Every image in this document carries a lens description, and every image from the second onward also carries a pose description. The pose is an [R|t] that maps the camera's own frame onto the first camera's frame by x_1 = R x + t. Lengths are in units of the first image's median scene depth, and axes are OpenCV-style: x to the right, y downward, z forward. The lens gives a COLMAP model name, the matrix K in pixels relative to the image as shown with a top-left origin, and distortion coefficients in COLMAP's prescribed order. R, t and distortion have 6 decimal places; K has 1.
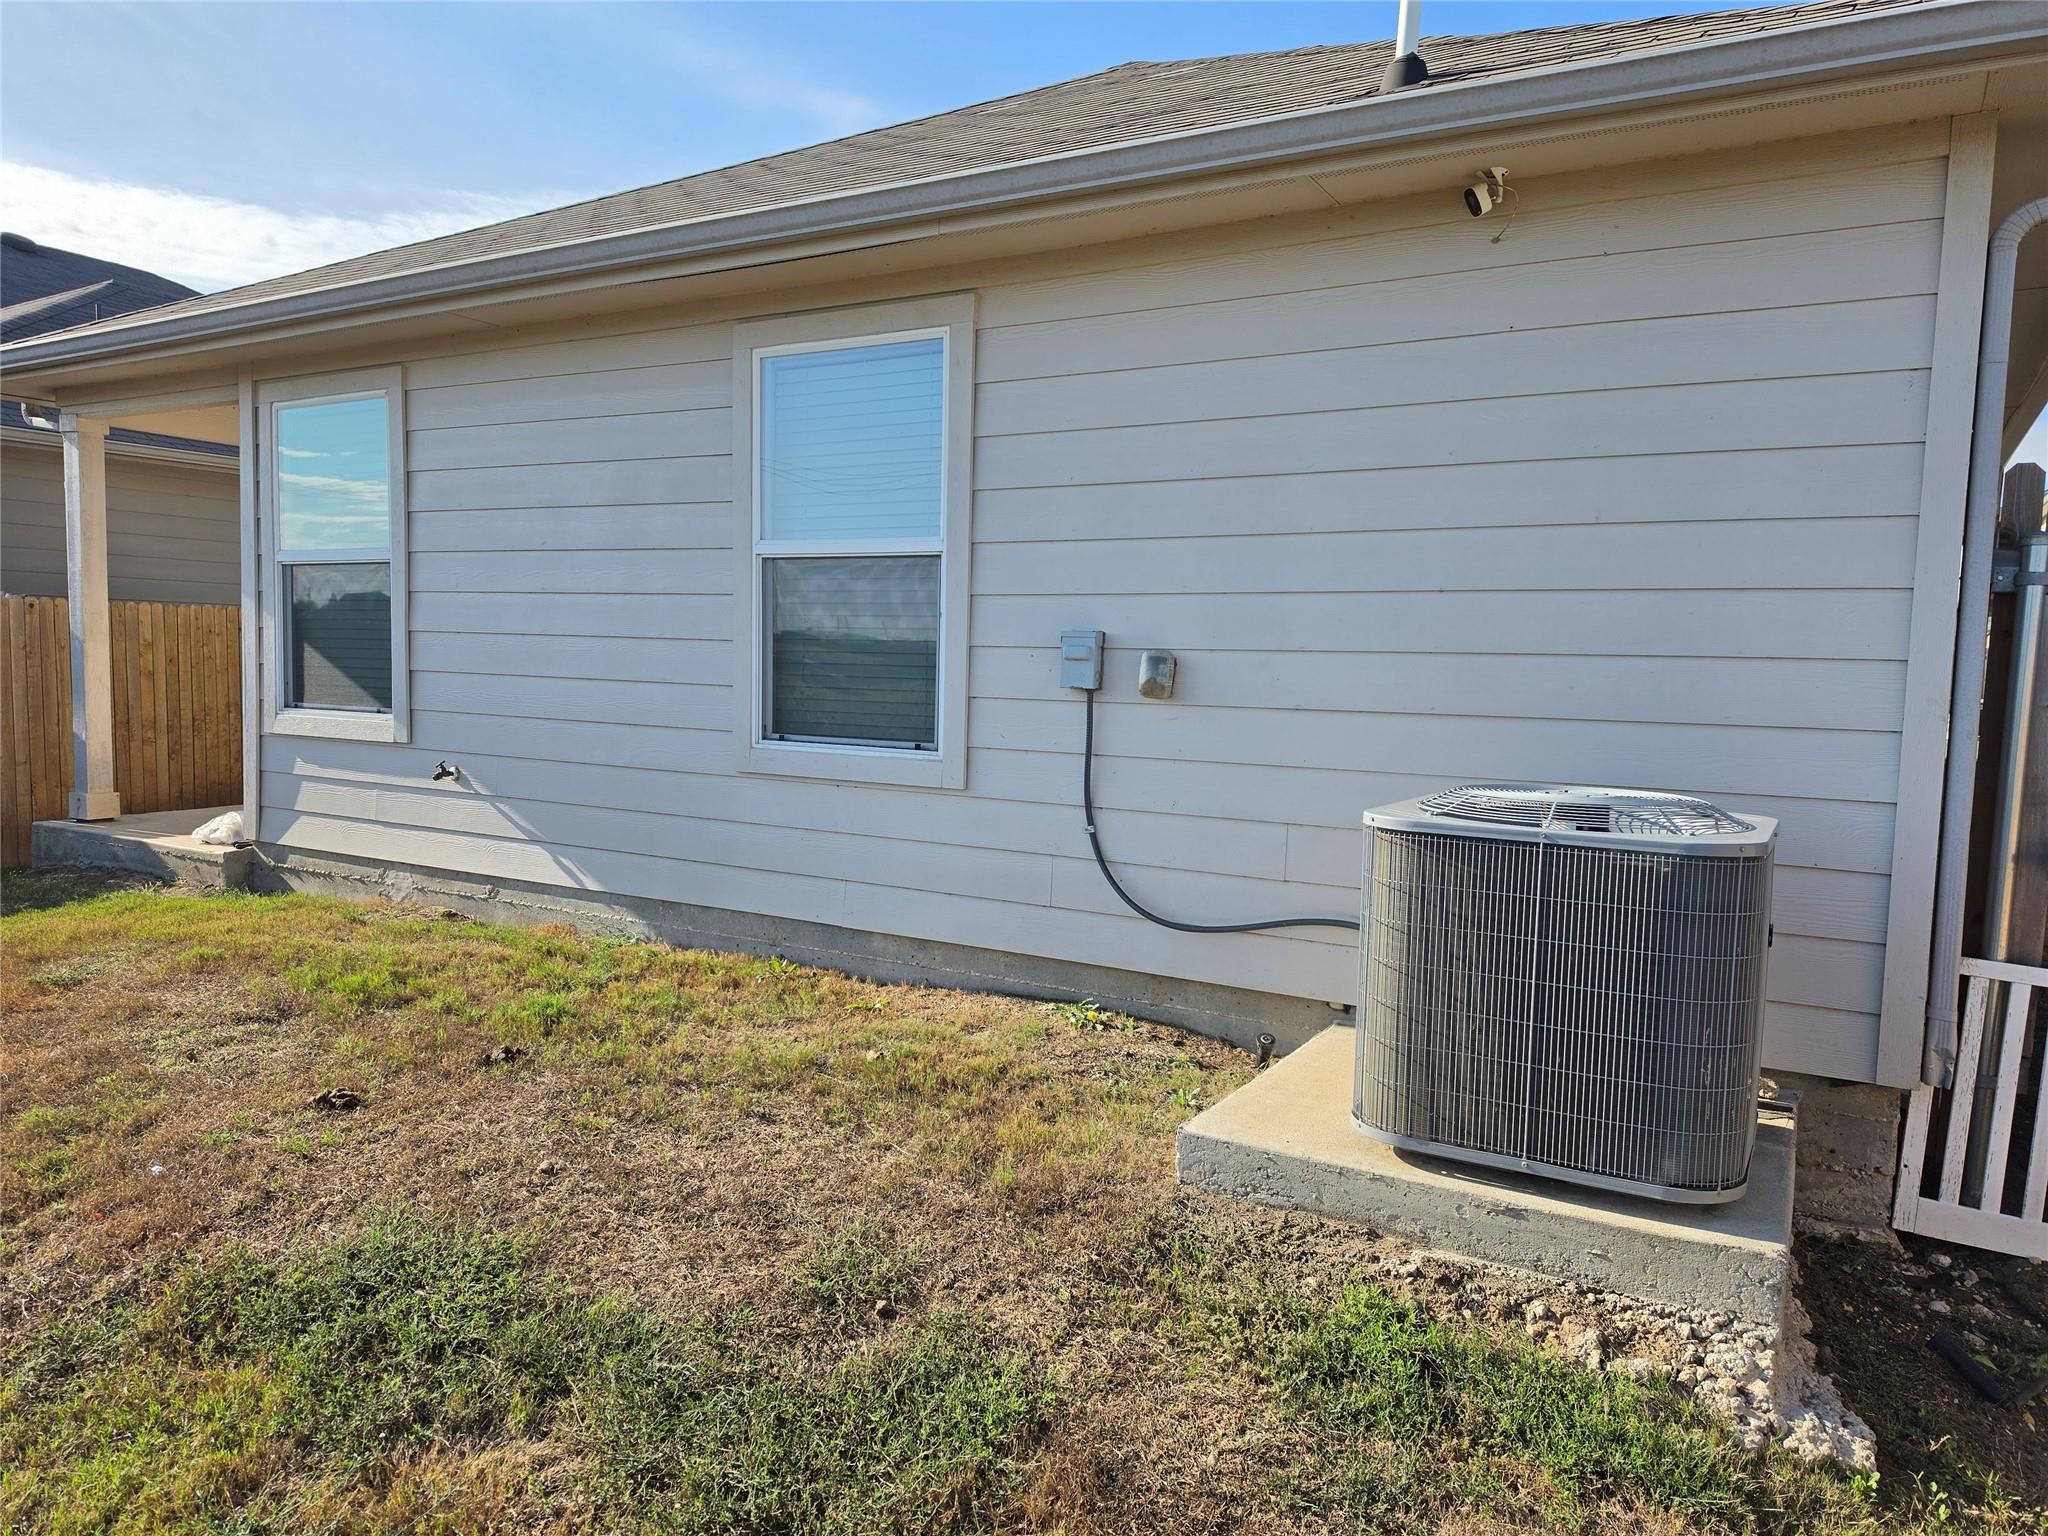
lens RADIAL K [[1445.2, 0, 1024.0], [0, 1445.2, 768.0], [0, 0, 1]] dist [0.004694, 0.000089]
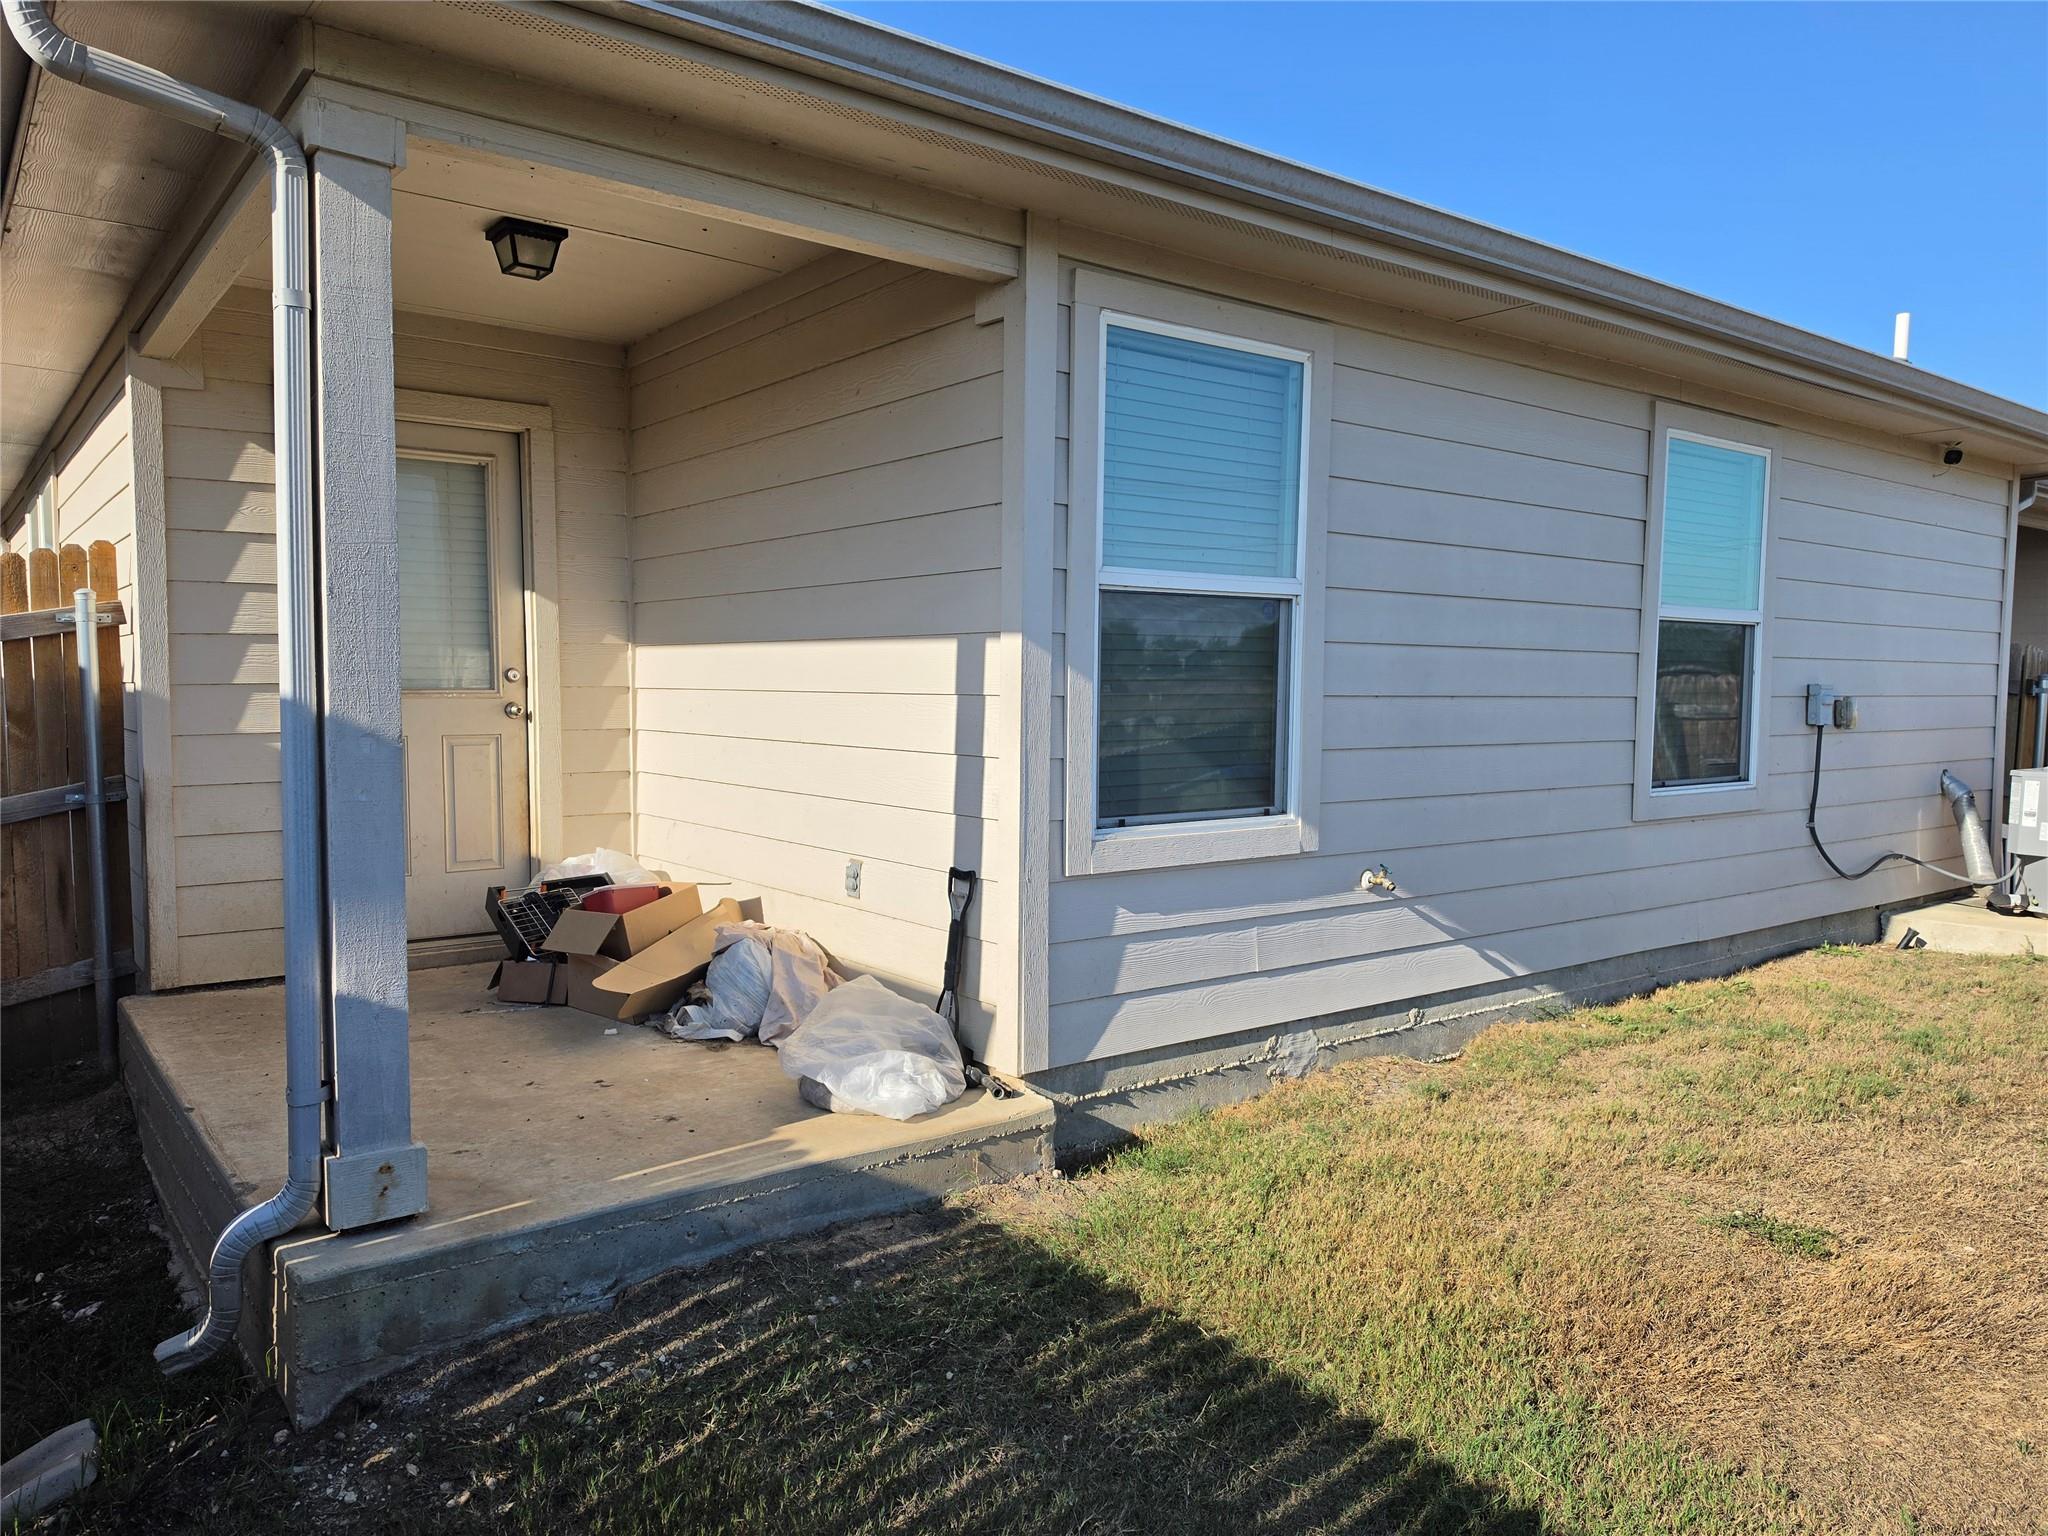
lens RADIAL K [[1445.2, 0, 1024.0], [0, 1445.2, 768.0], [0, 0, 1]] dist [0.004694, 0.000089]
pose [[0.384288, -0.076547, 0.920034, -1.238978], [0.076458, 0.995772, 0.050913, -0.114908], [-0.920042, 0.050779, 0.388516, 0.925758]]
